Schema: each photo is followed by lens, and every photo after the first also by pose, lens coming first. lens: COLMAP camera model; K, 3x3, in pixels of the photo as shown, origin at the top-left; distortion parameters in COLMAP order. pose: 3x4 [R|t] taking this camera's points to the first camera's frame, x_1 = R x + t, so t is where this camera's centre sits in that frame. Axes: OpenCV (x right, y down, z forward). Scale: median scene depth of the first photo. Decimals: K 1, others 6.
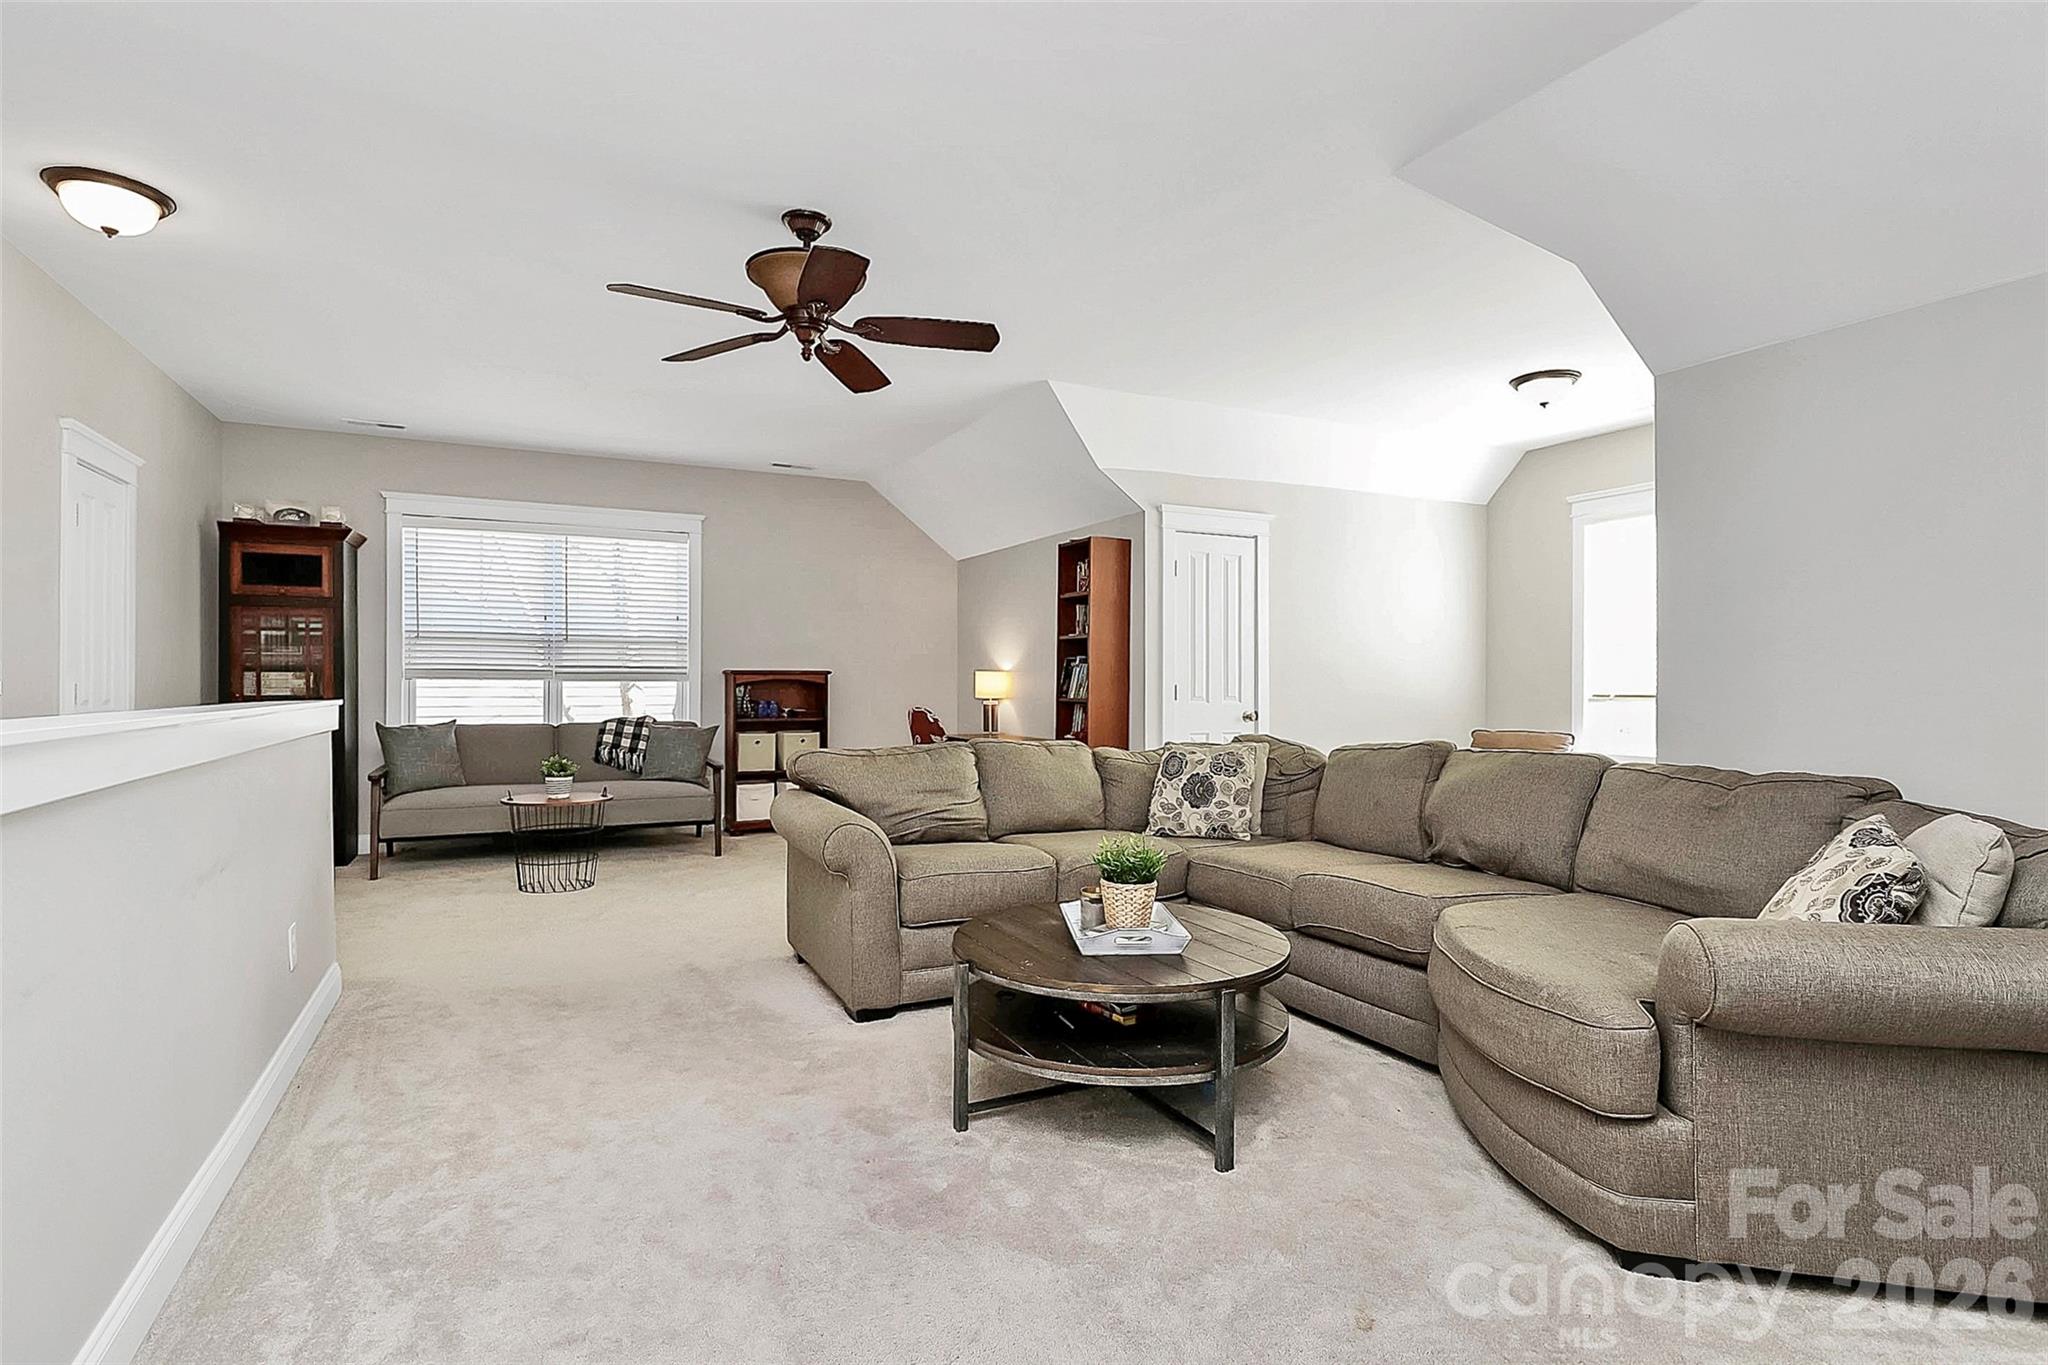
lens RADIAL K [[997.5, 0, 1020.8], [0, 997.5, 684.0], [0, 0, 1]] dist [-0.000368, -0.005230]
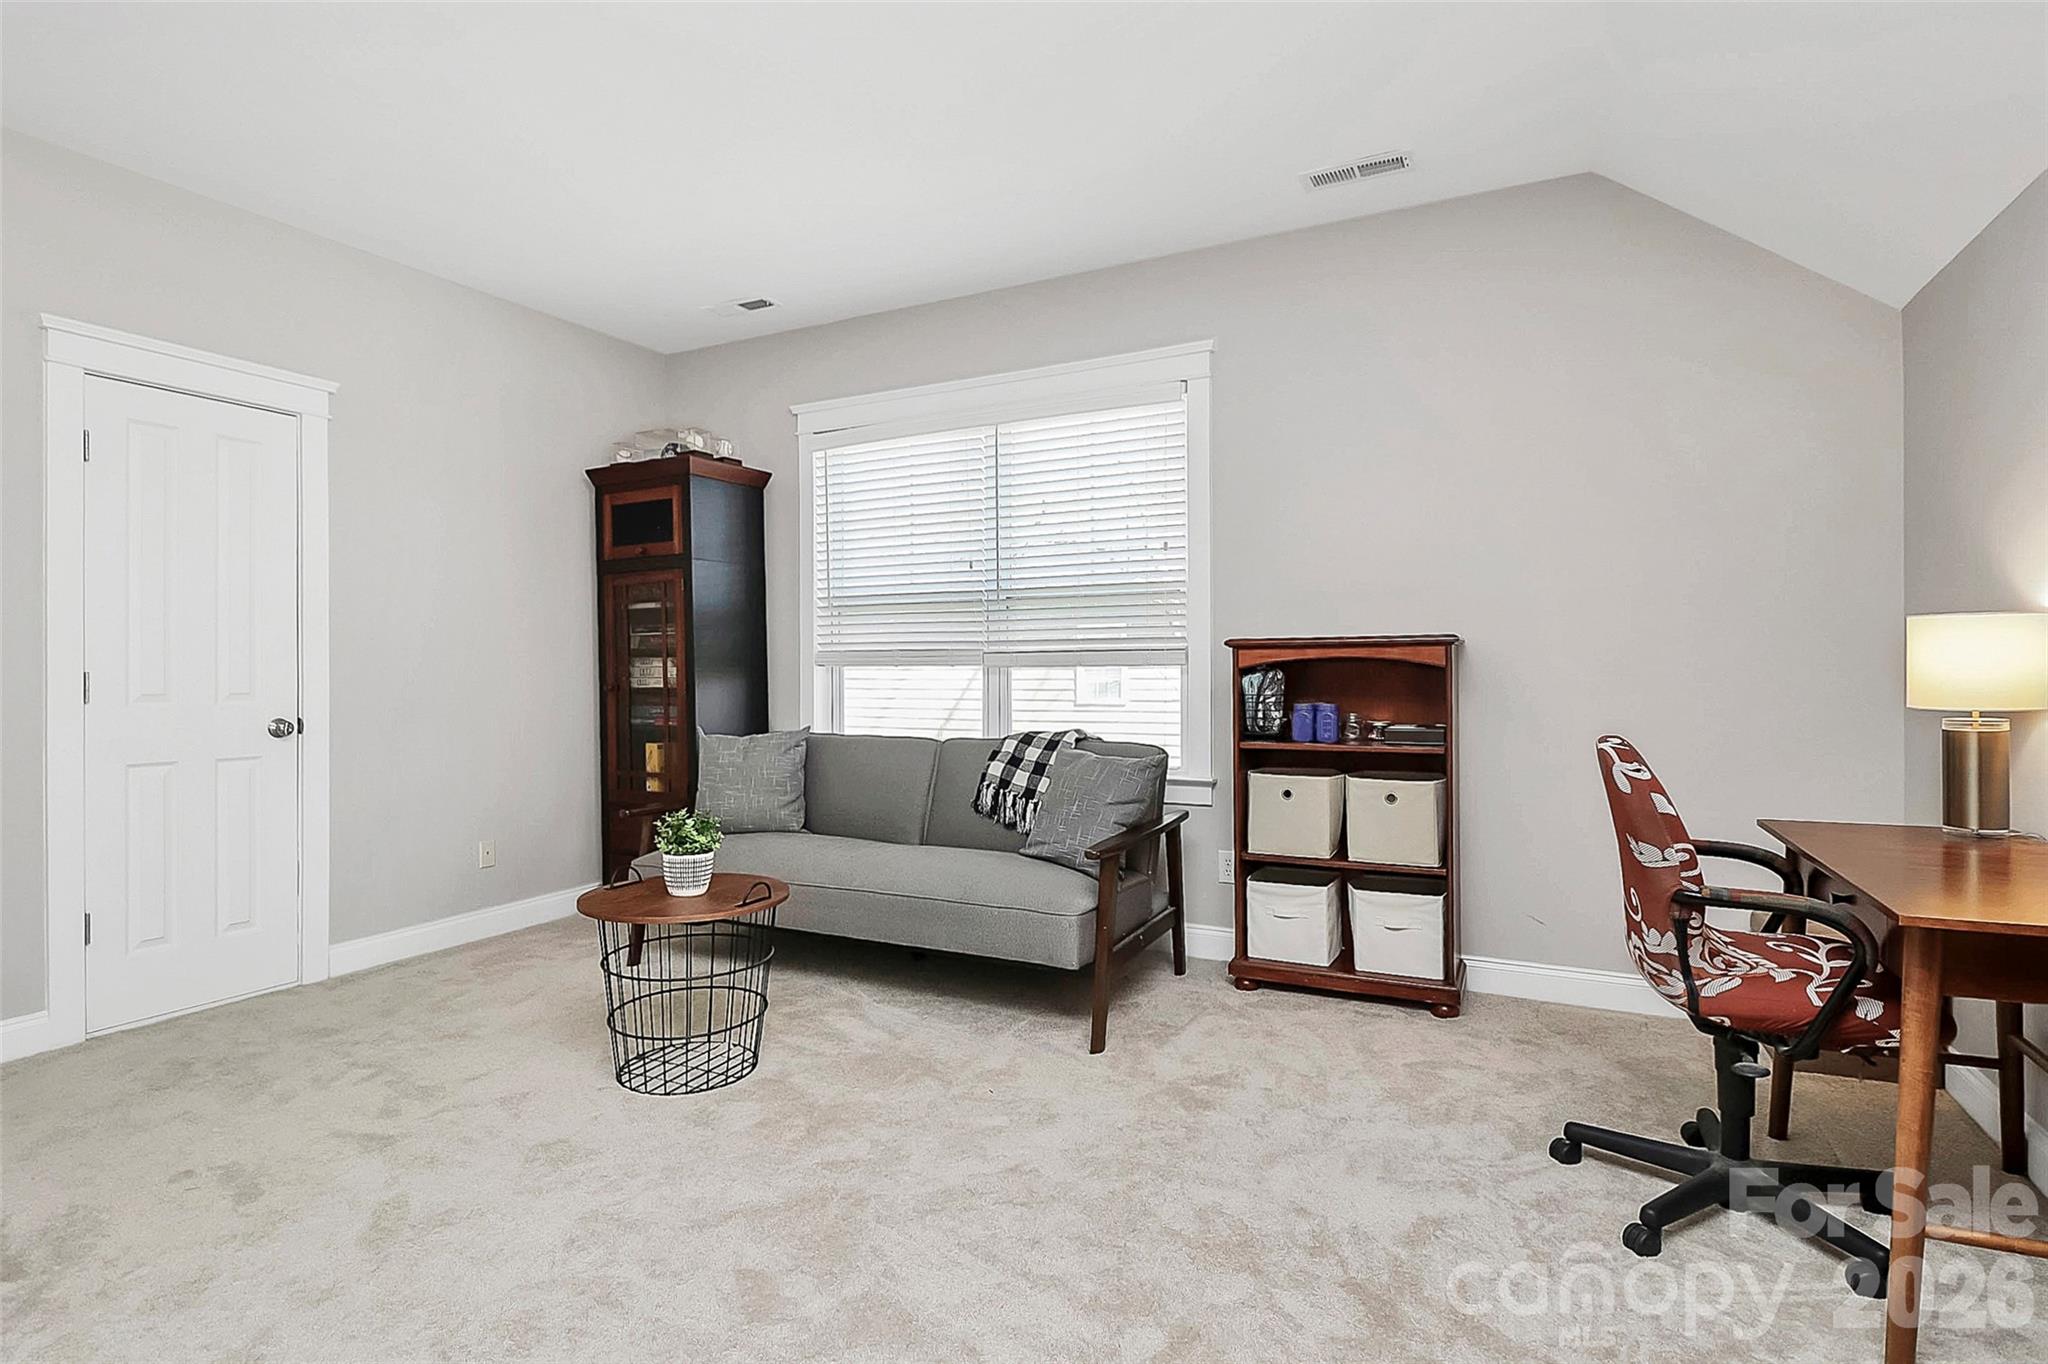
lens RADIAL K [[997.5, 0, 1036.1], [0, 997.5, 672.9], [0, 0, 1]] dist [-0.000368, -0.005230]
pose [[0.593777, -0.008648, -0.804583, 0.040806], [0.005186, 0.999963, -0.006921, 0.005327], [0.804613, -0.000063, 0.593799, 0.667135]]
